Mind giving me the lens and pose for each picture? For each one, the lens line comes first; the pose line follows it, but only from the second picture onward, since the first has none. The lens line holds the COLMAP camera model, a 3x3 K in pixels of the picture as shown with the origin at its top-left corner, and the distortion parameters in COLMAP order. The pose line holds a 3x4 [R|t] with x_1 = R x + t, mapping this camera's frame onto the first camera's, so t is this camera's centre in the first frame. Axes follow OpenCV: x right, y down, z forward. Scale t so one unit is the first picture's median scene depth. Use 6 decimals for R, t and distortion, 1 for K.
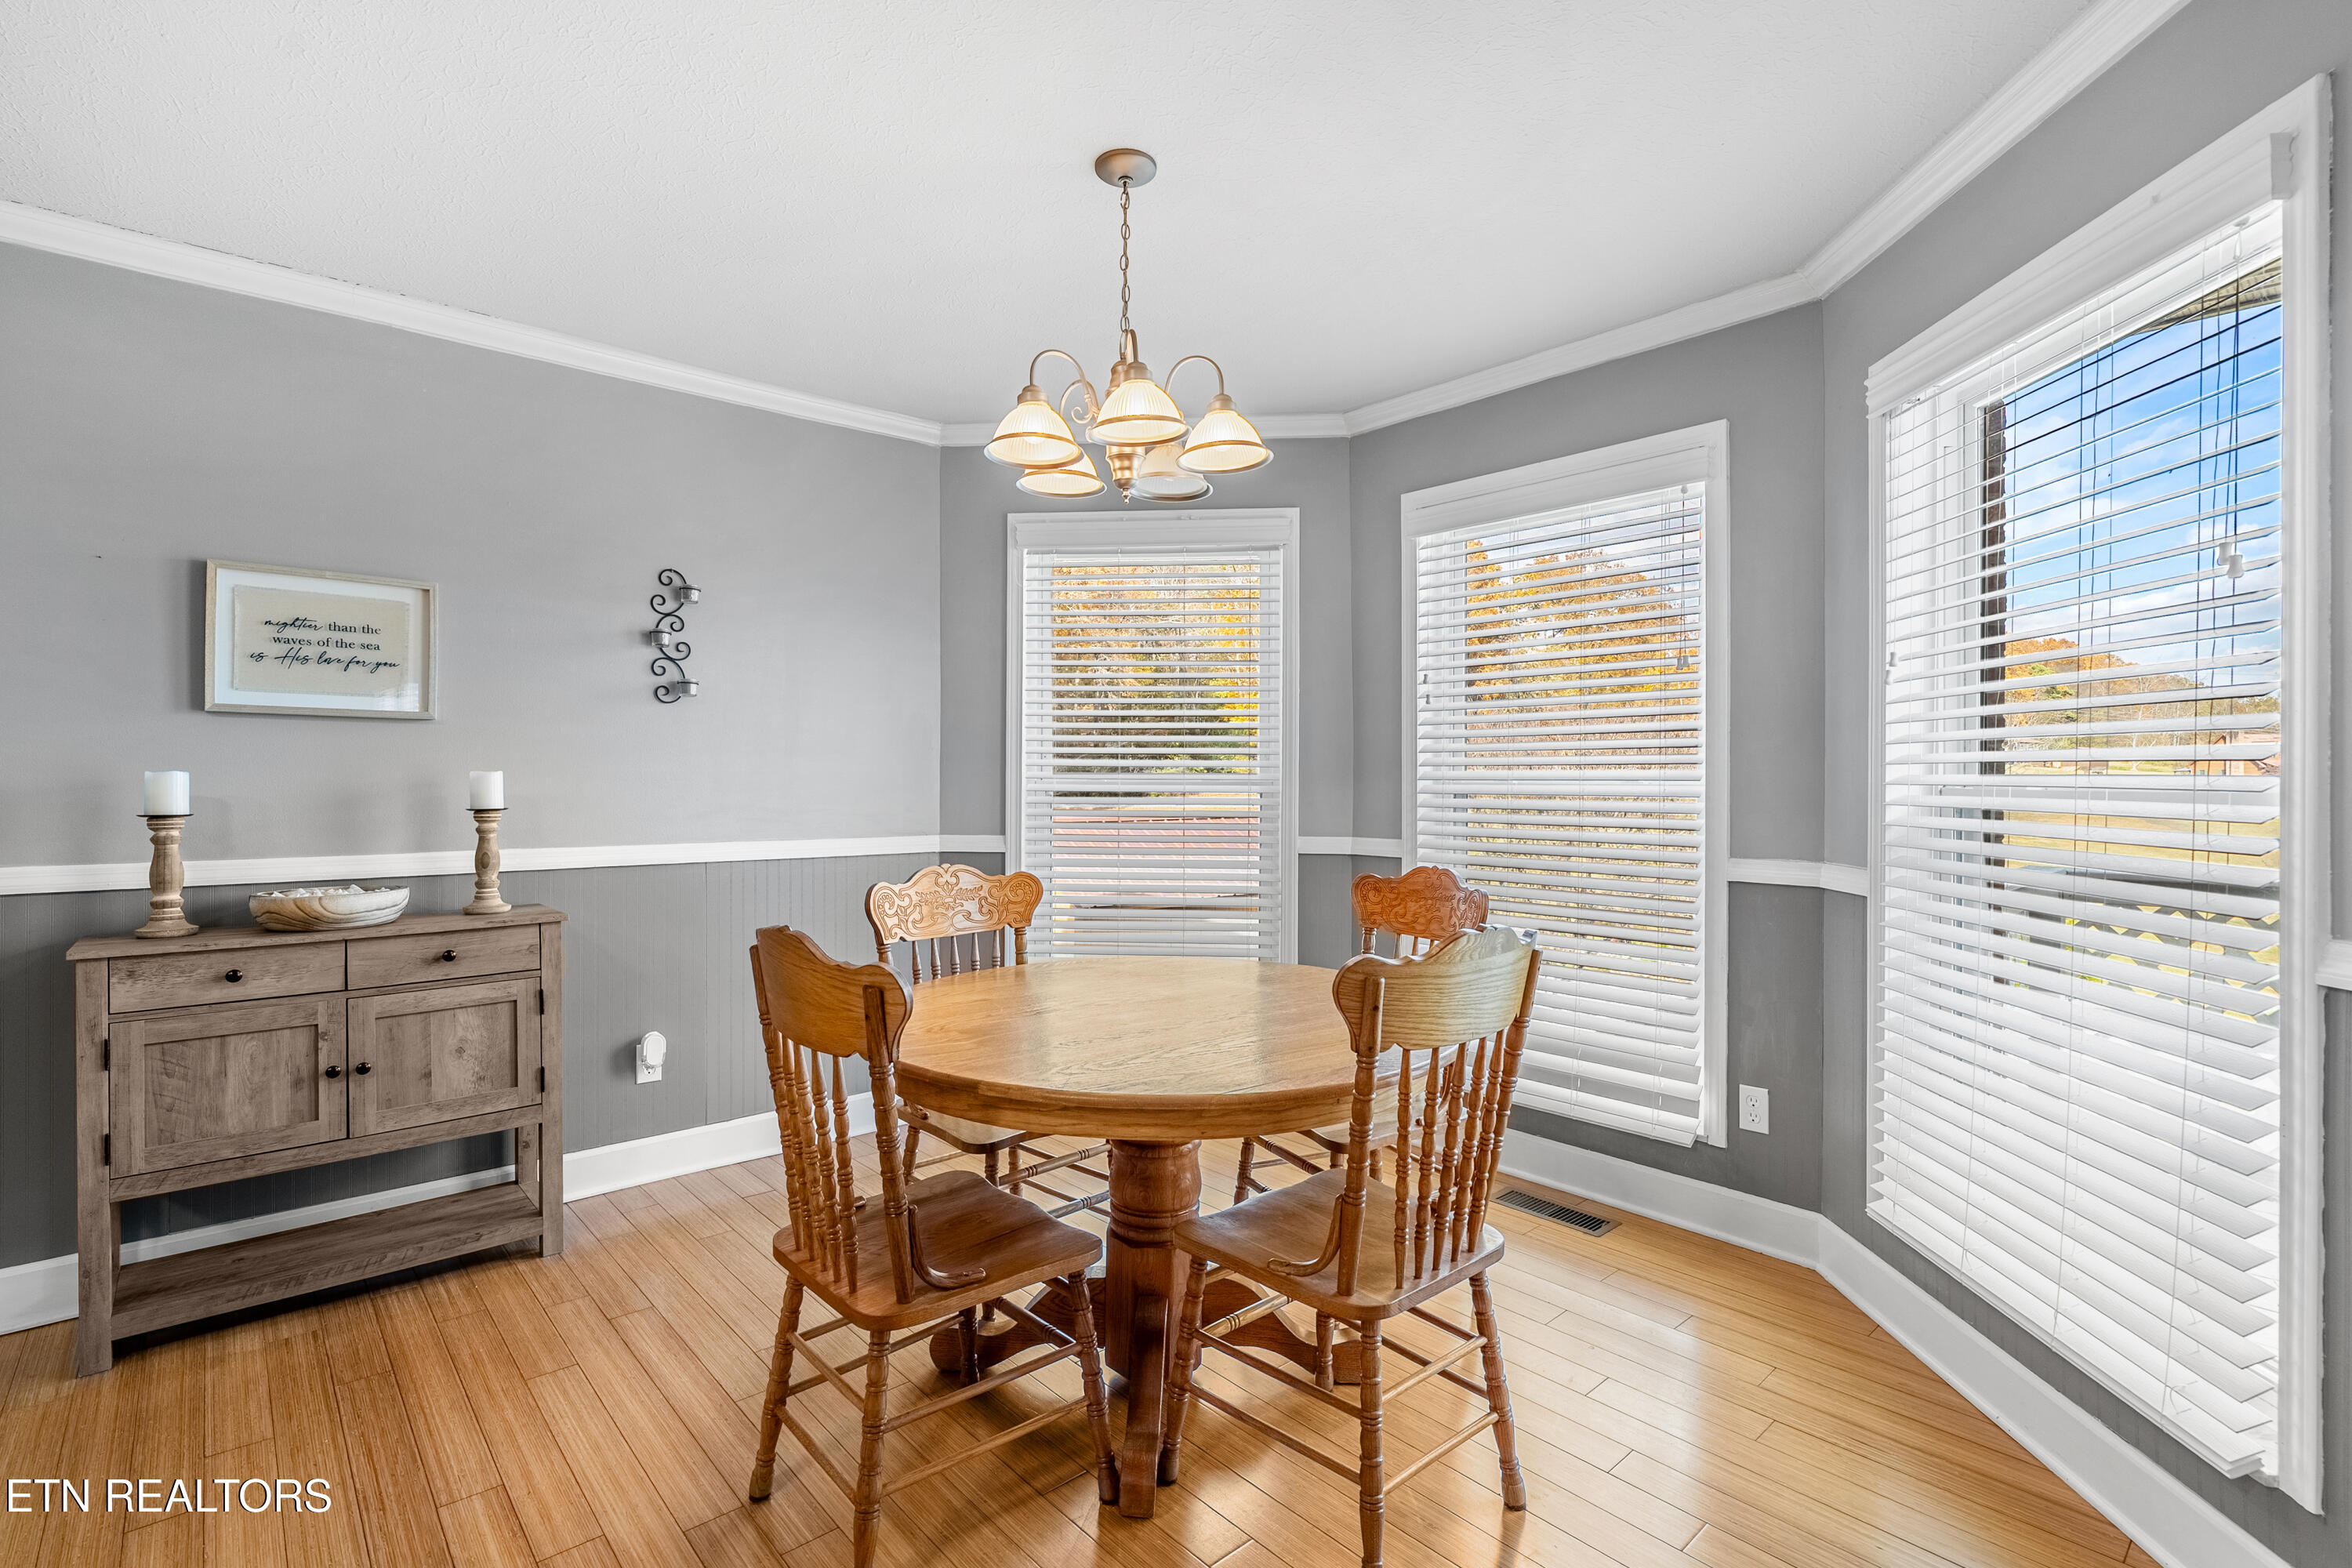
lens RADIAL K [[1076.8, 0, 1136.0], [0, 1076.8, 777.6], [0, 0, 1]] dist [-0.006210, 0.000509]
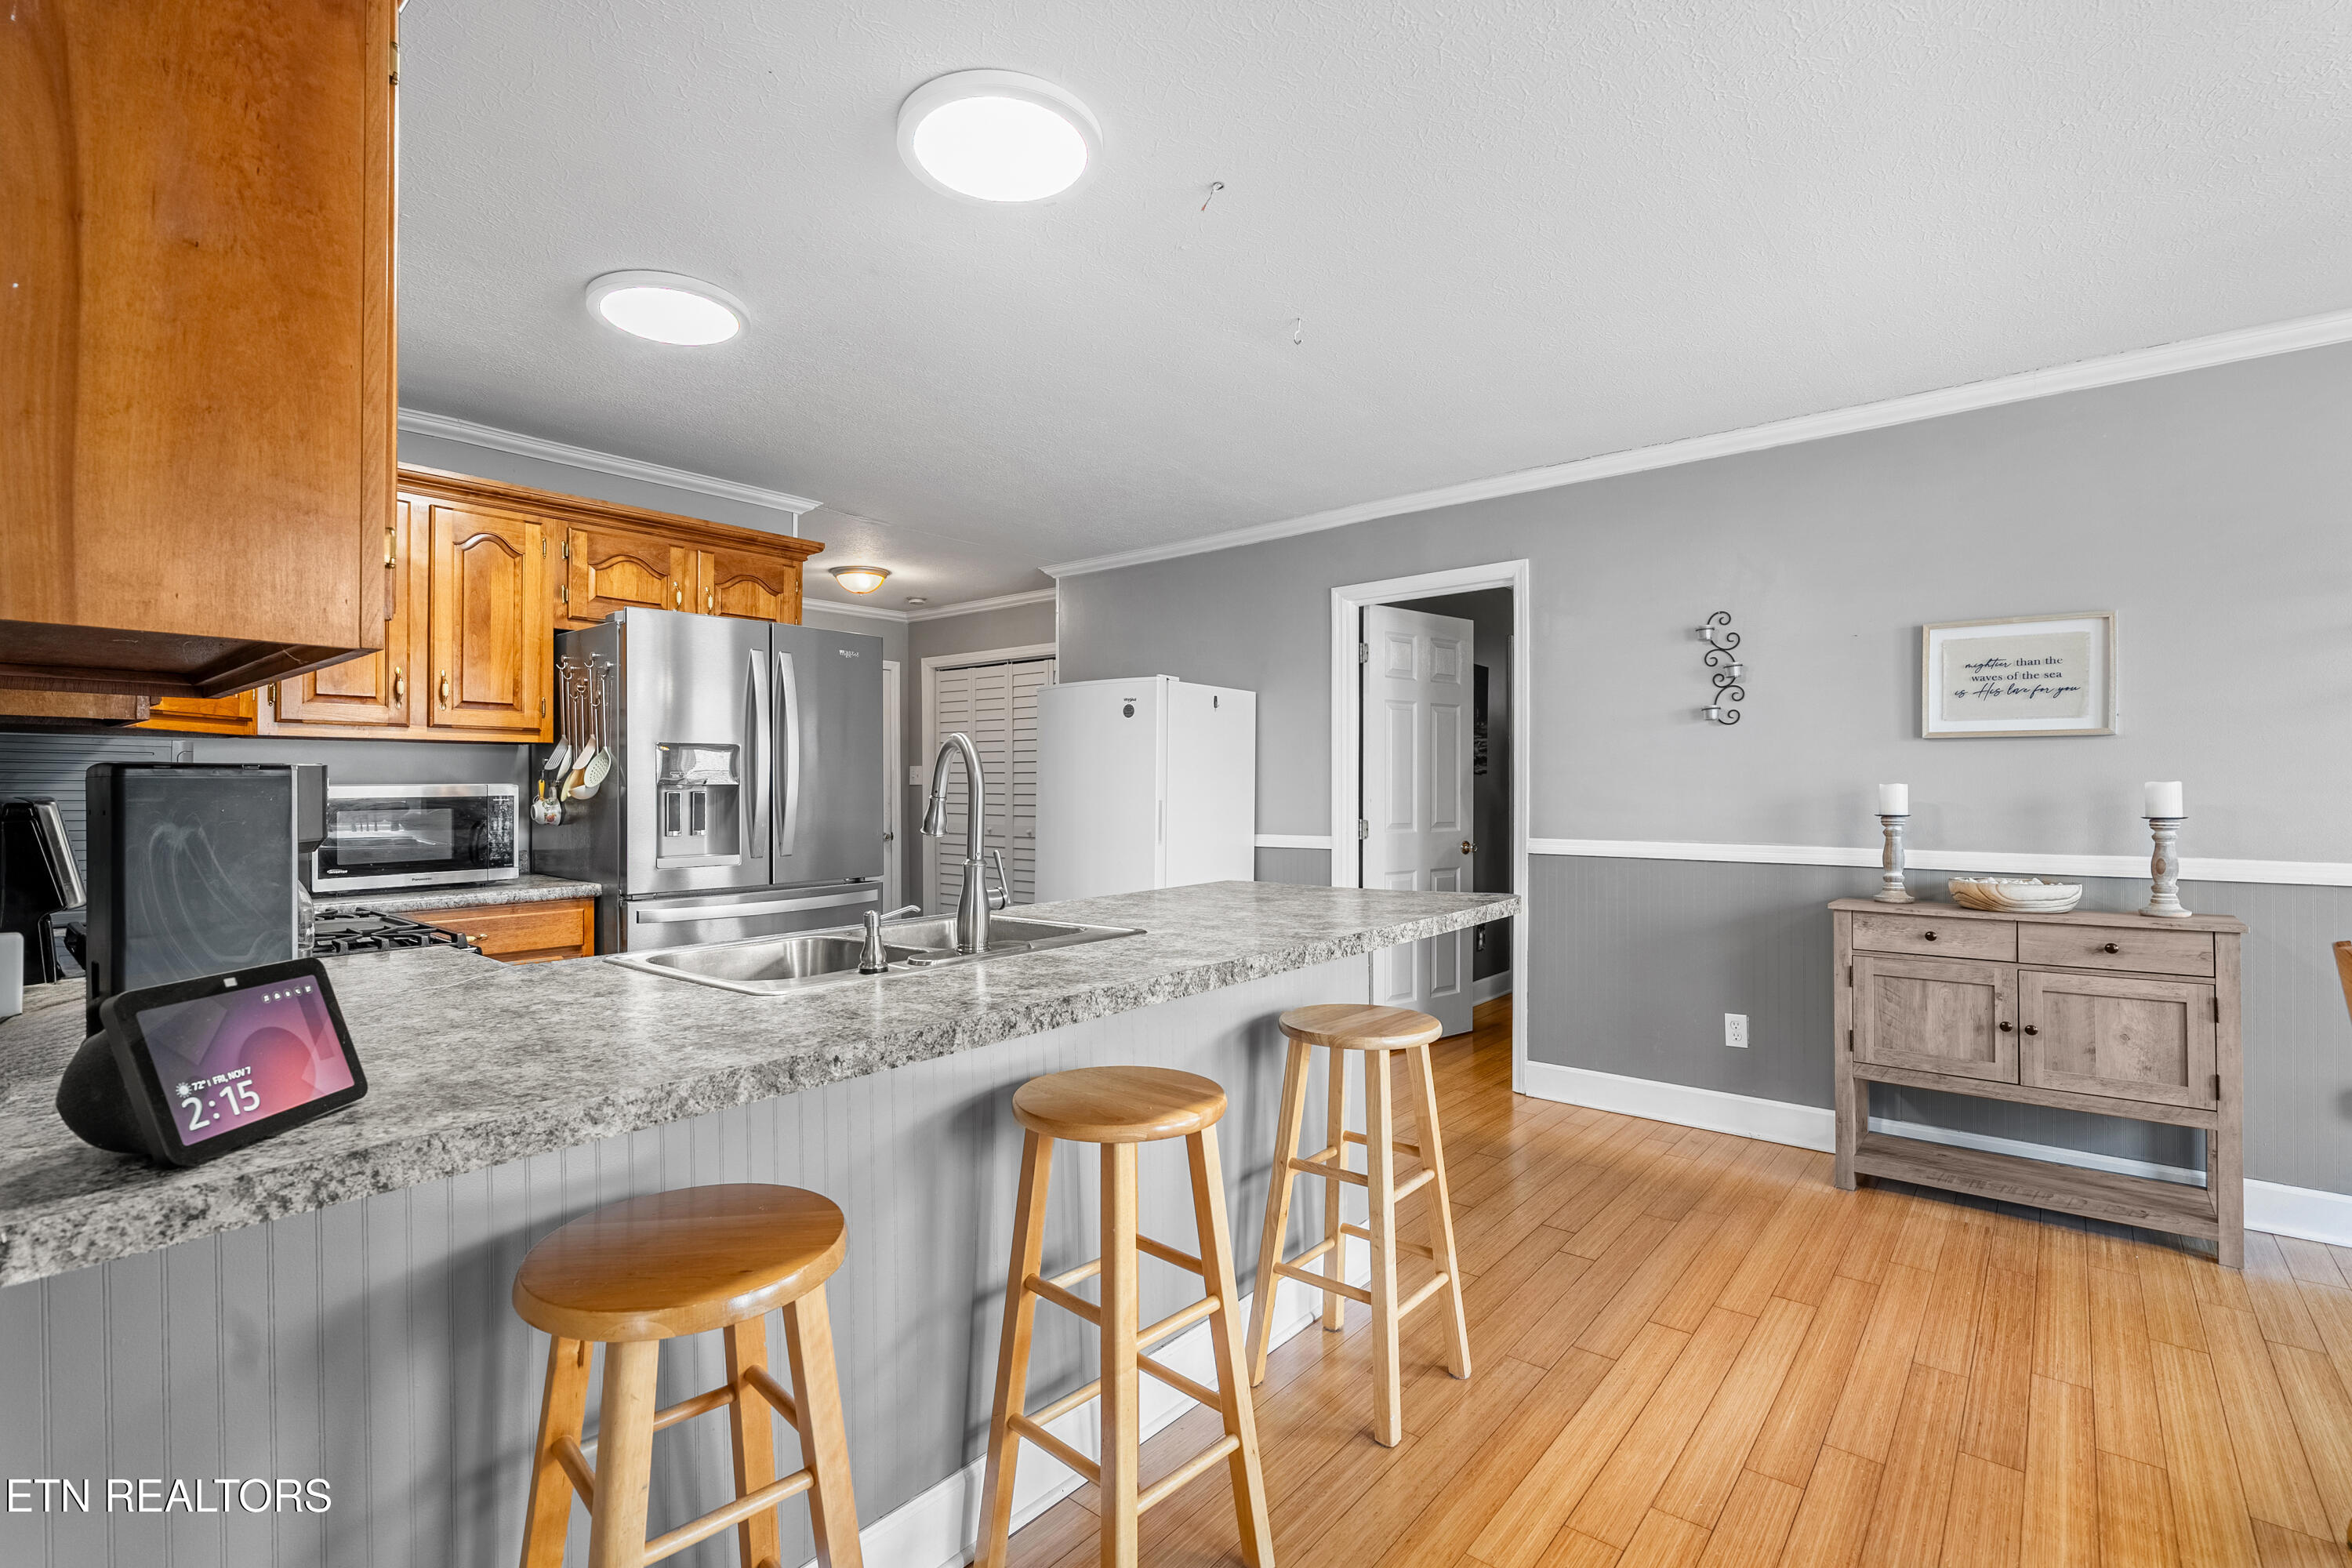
lens RADIAL K [[1076.8, 0, 1178.7], [0, 1076.8, 788.3], [0, 0, 1]] dist [-0.006210, 0.000509]
pose [[0.161329, 0.001057, -0.986900, 0.301912], [0.004473, 0.999988, 0.001802, -0.006277], [0.986891, -0.004705, 0.161323, -0.131531]]
